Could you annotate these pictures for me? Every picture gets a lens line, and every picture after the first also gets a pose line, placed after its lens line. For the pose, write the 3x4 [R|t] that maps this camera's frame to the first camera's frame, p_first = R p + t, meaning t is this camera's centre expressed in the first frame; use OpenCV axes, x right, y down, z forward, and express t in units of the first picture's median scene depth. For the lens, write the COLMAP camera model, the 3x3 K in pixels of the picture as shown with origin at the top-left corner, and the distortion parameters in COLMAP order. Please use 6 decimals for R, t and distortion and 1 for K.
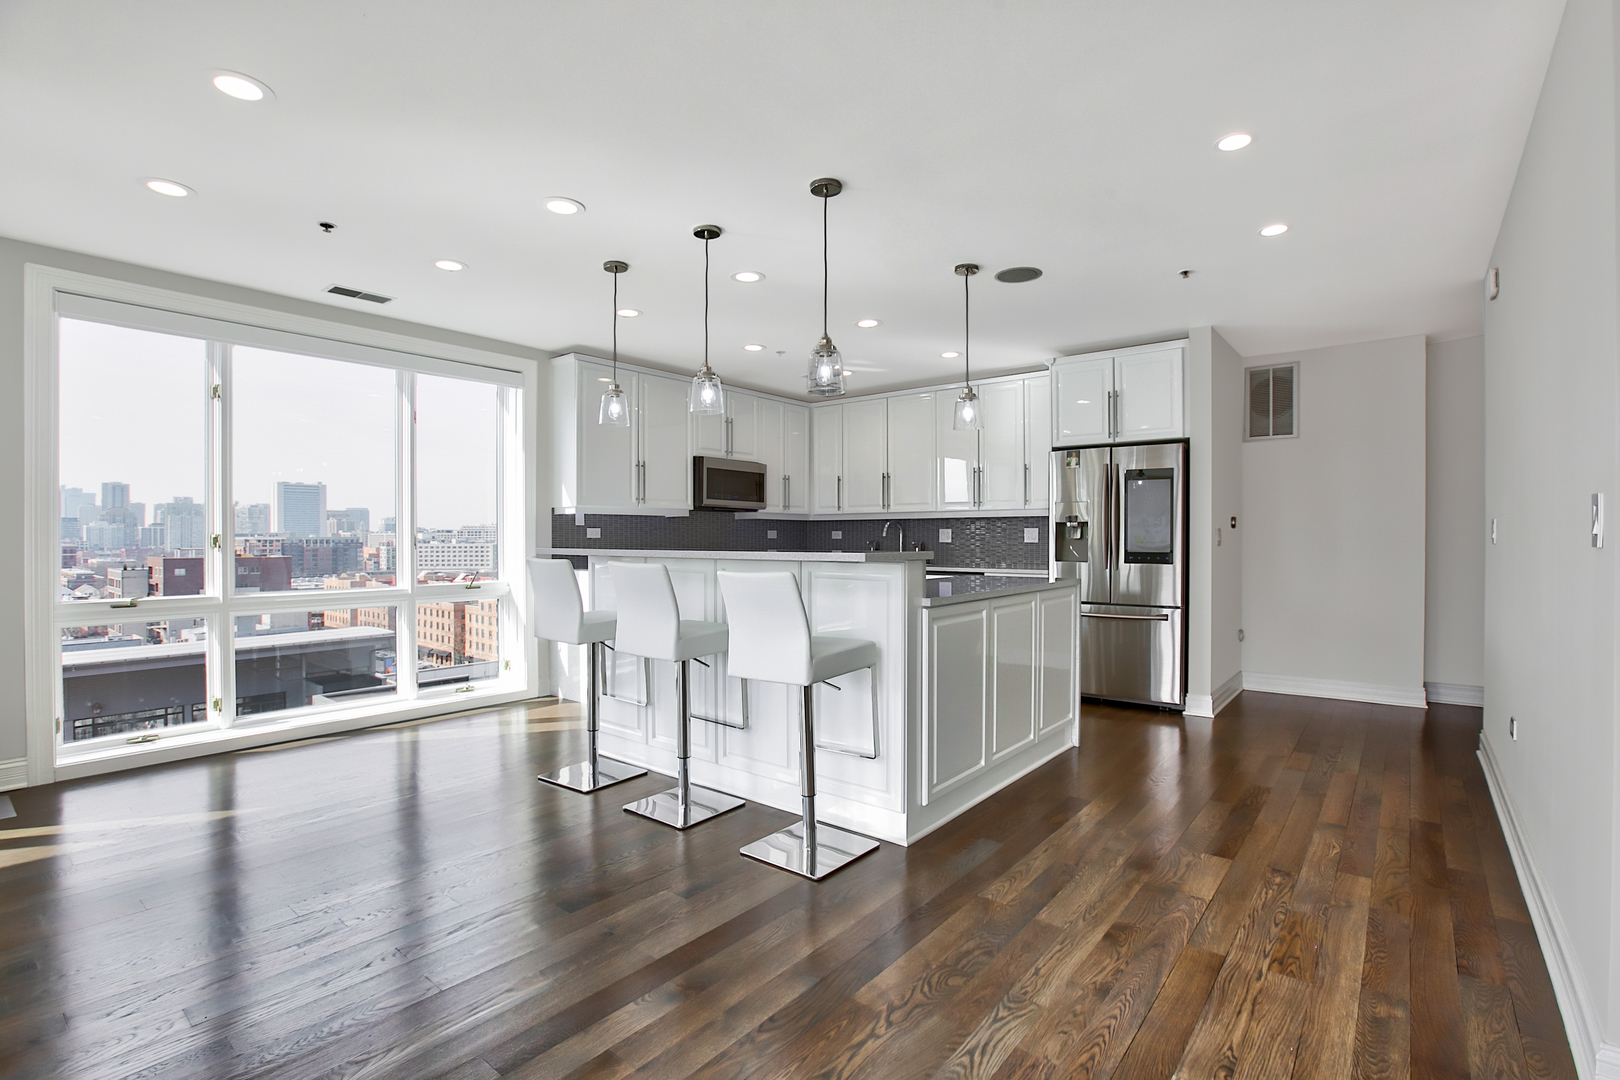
lens RADIAL K [[807.0, 0, 810.0], [0, 807.0, 540.0], [0, 0, 1]] dist [-0.000596, -0.000129]
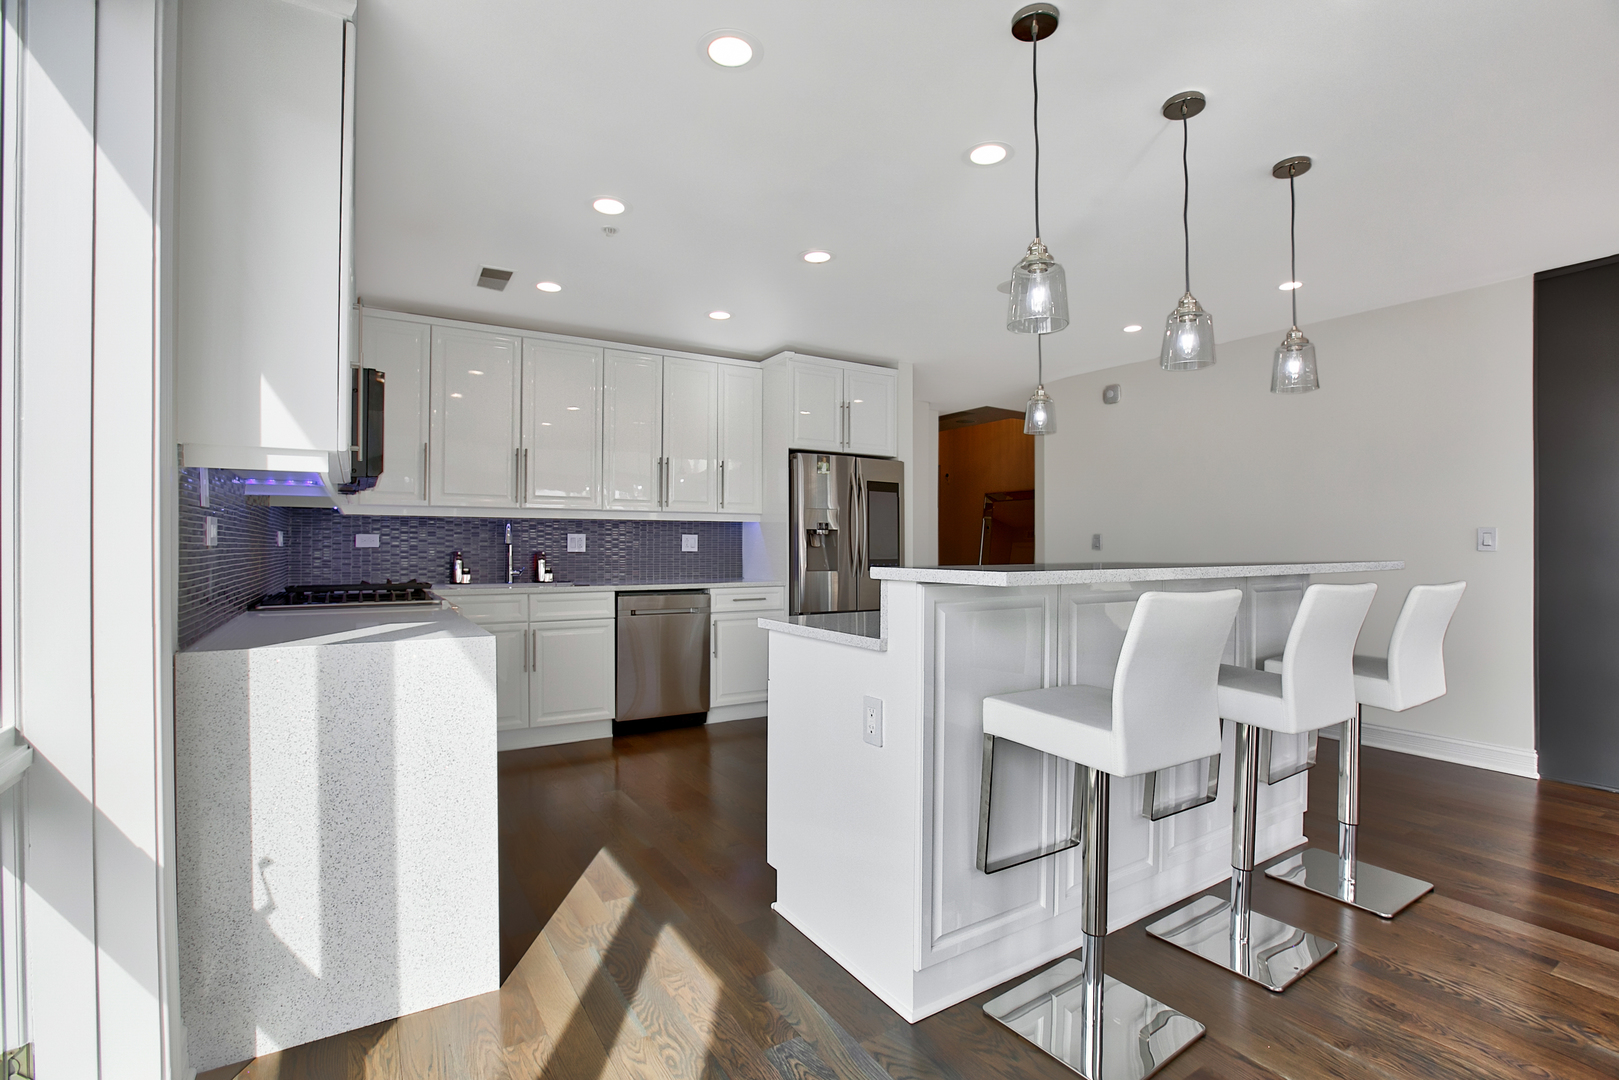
lens RADIAL K [[756.0, 0, 809.5], [0, 756.0, 540.0], [0, 0, 1]] dist [0.000992, 0.000126]
pose [[0.361137, 0.002992, 0.932508, -0.509730], [0.000549, 0.999994, -0.003422, -0.007260], [-0.932512, 0.001748, 0.361134, 0.685925]]
